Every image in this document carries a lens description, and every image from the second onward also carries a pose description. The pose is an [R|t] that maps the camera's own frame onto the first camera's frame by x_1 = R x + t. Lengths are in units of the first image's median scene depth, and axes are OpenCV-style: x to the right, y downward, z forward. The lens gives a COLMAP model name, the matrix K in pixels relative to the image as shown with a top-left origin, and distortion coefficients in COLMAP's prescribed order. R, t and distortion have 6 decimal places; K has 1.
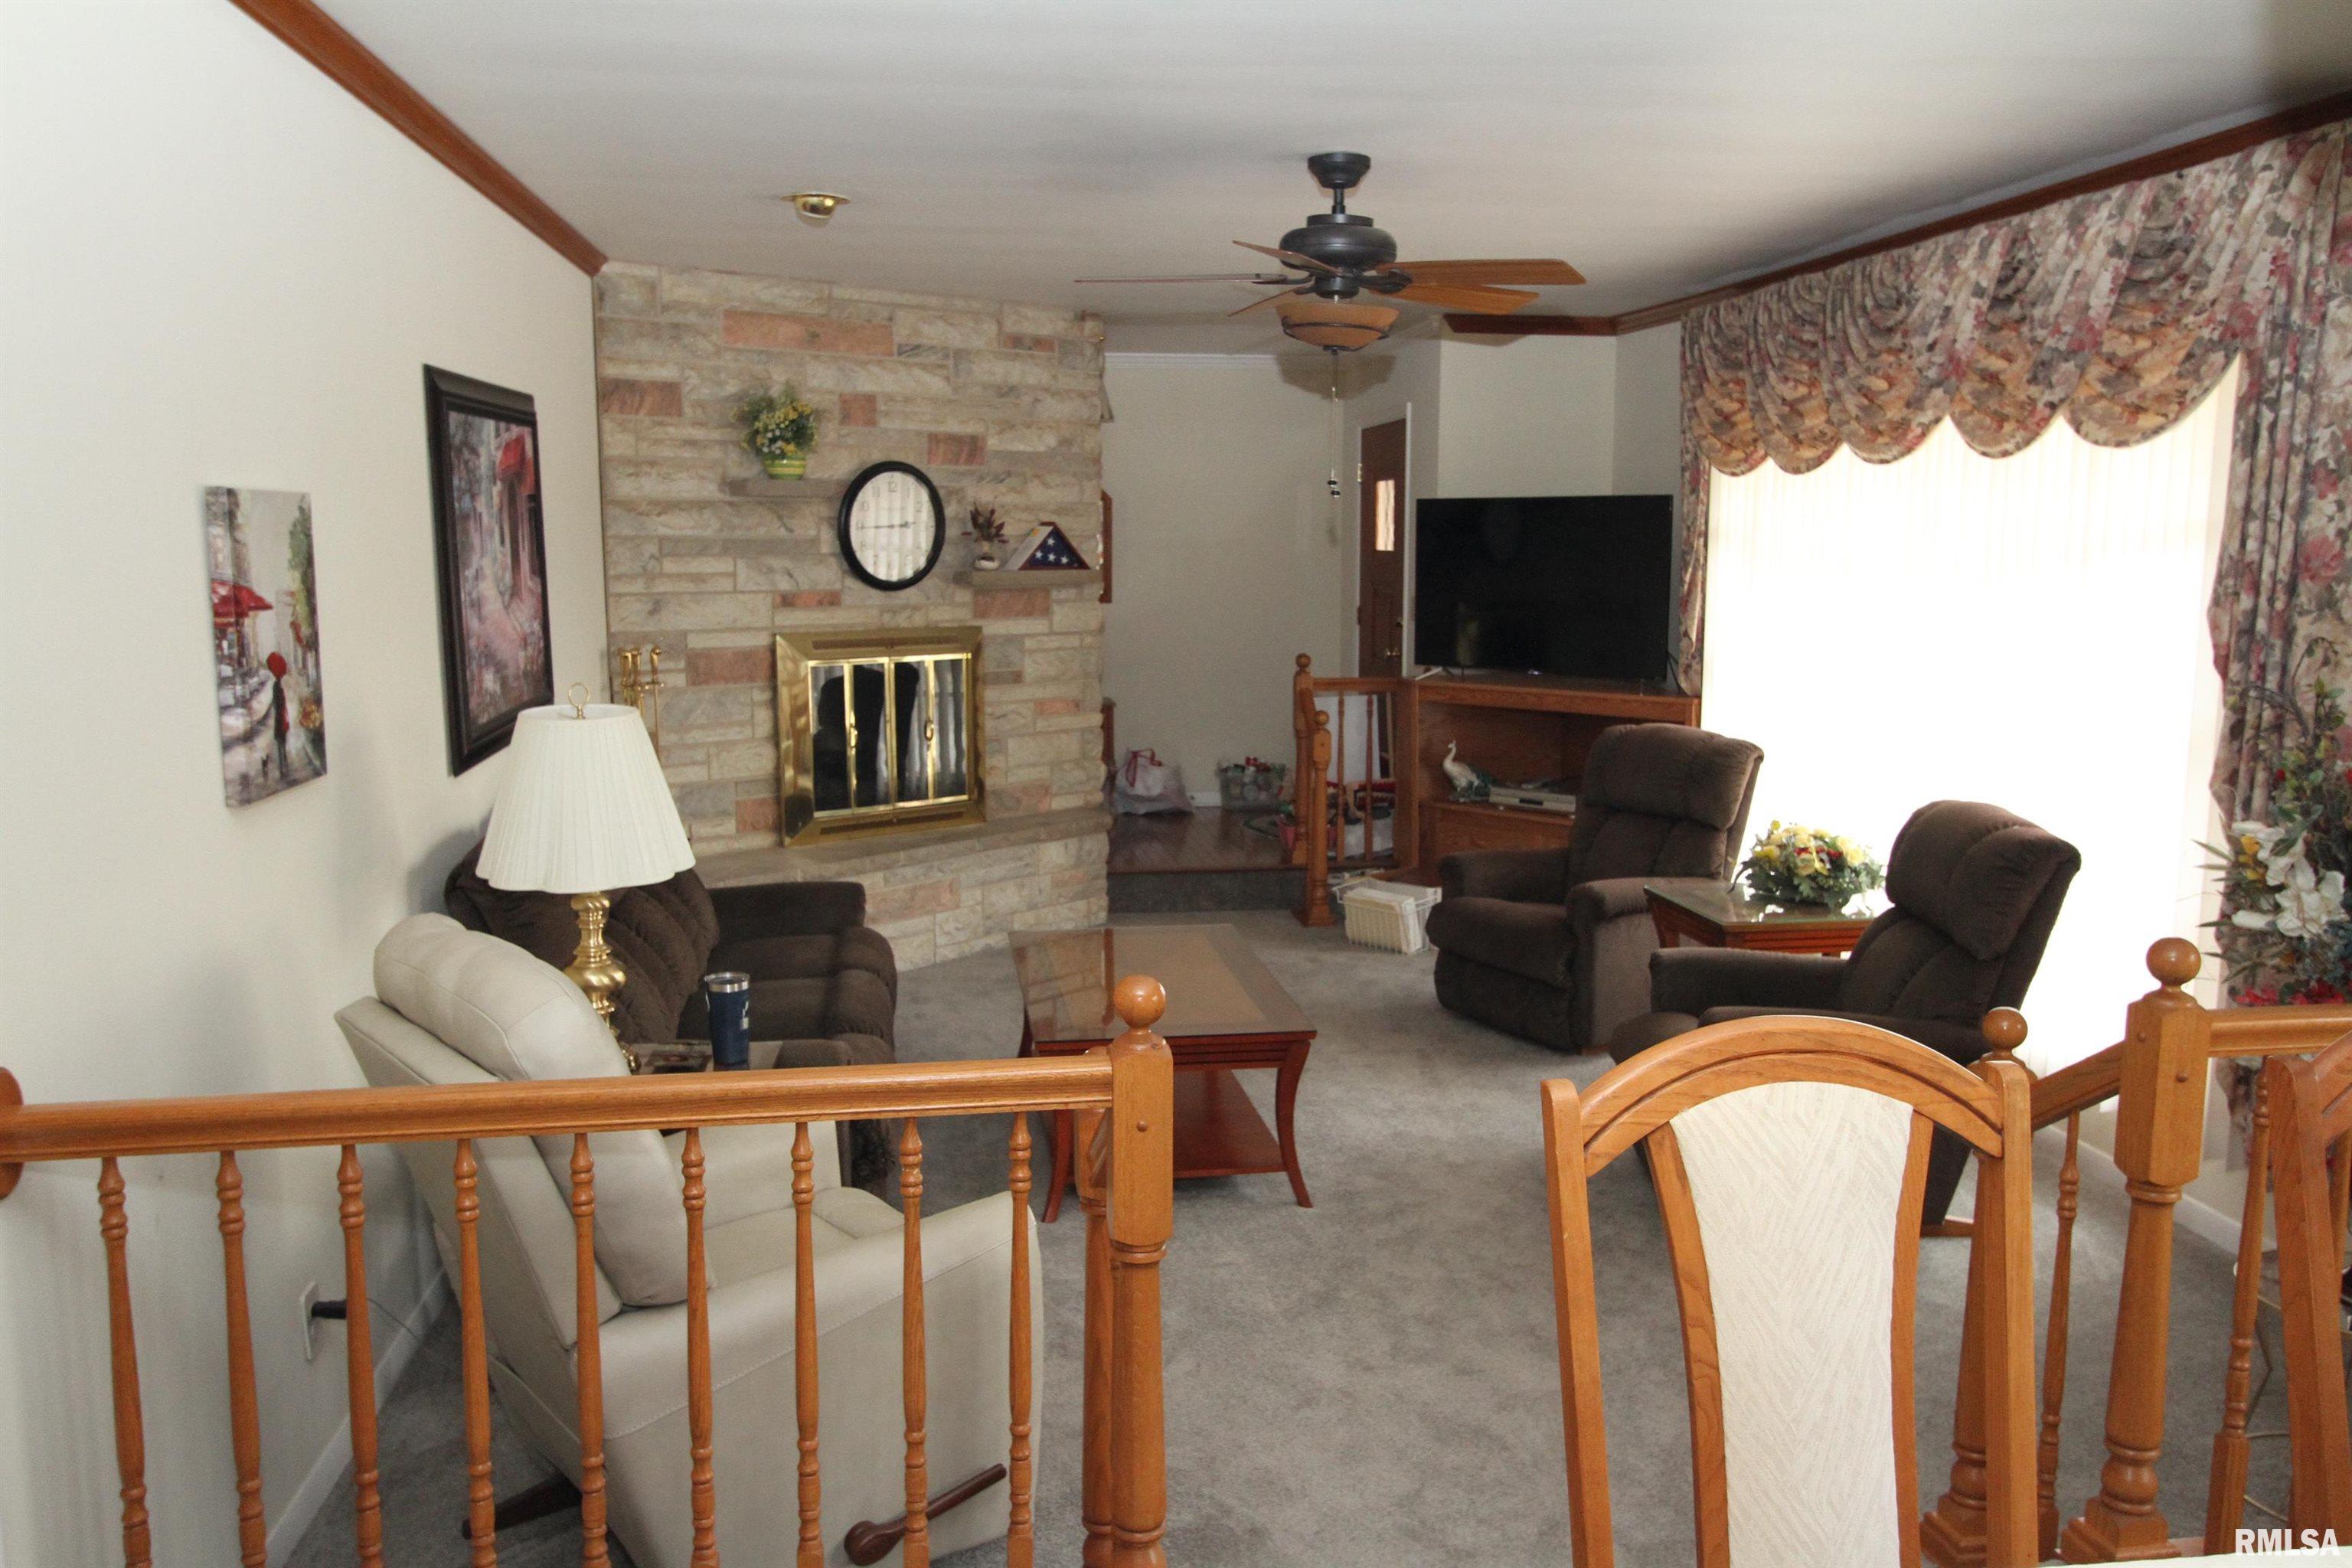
lens RADIAL K [[1855.4, 0, 1180.3], [0, 1855.4, 791.8], [0, 0, 1]] dist [0.003678, 0.015702]
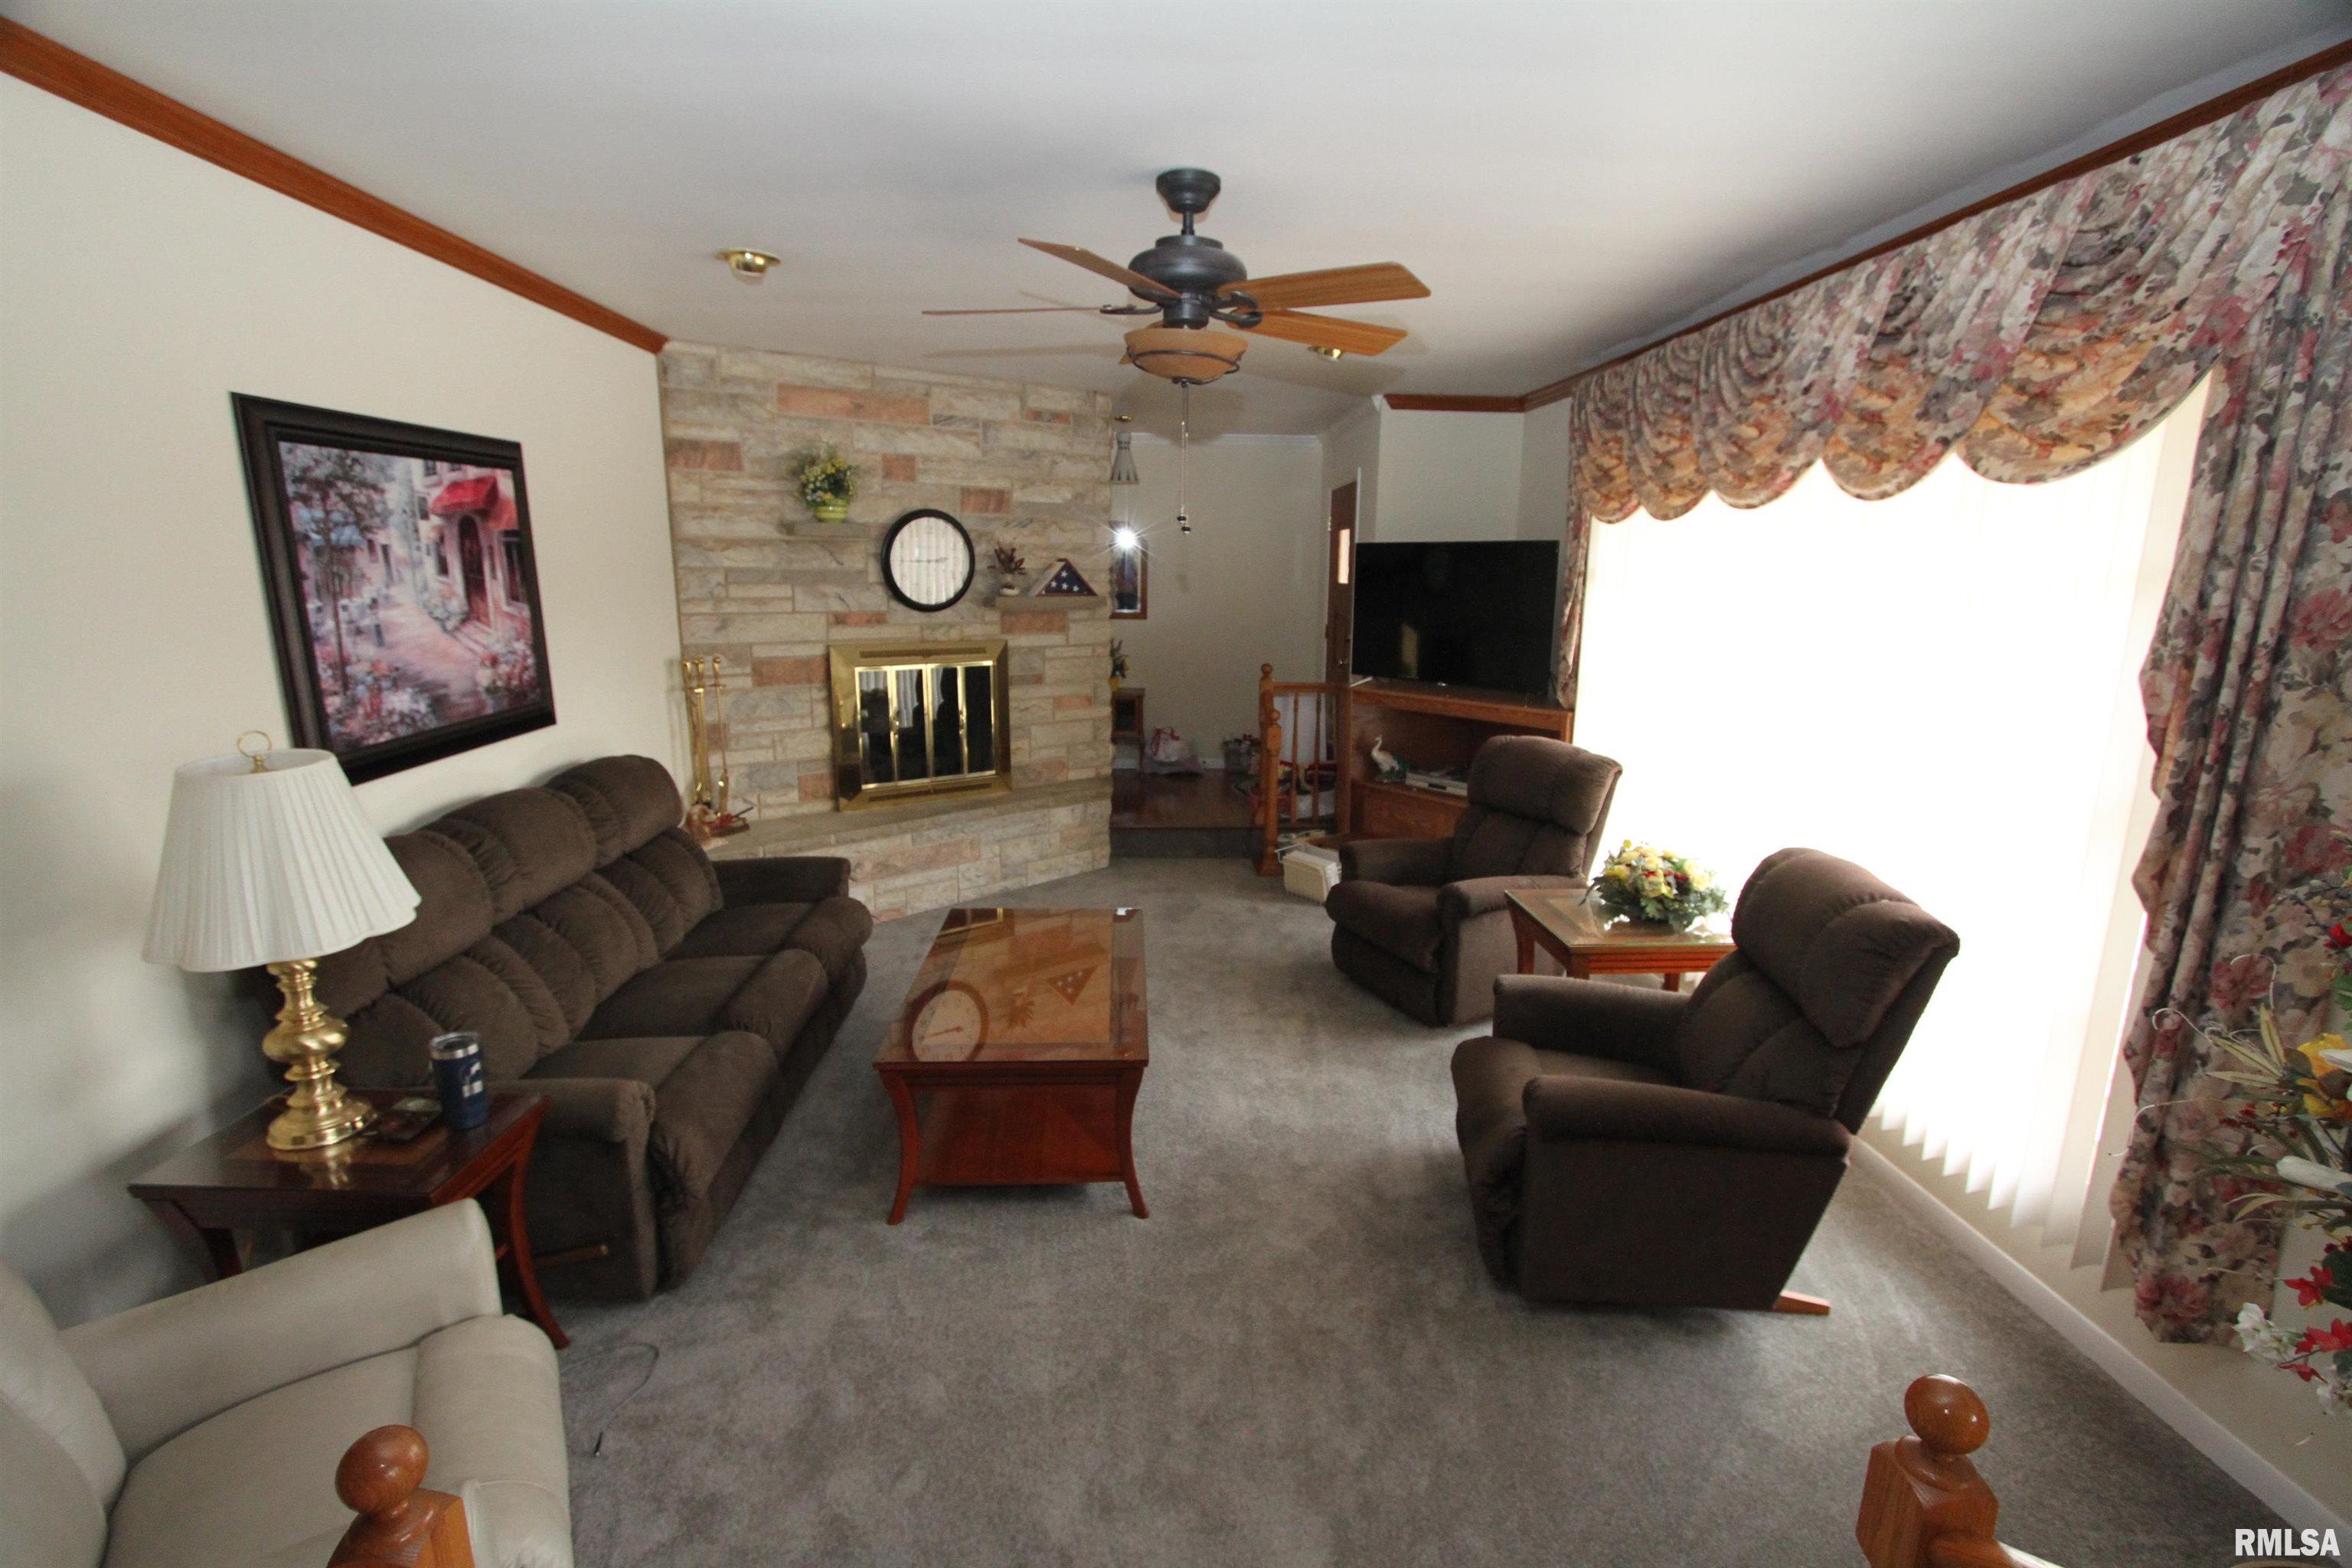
lens RADIAL K [[1086.6, 0, 1180.2], [0, 1086.6, 802.1], [0, 0, 1]] dist [-0.019086, 0.002354]
pose [[0.995031, 0.030005, -0.094934, 0.104376], [-0.022977, 0.996973, 0.074273, -0.042485], [0.096875, -0.071723, 0.992709, 0.302318]]
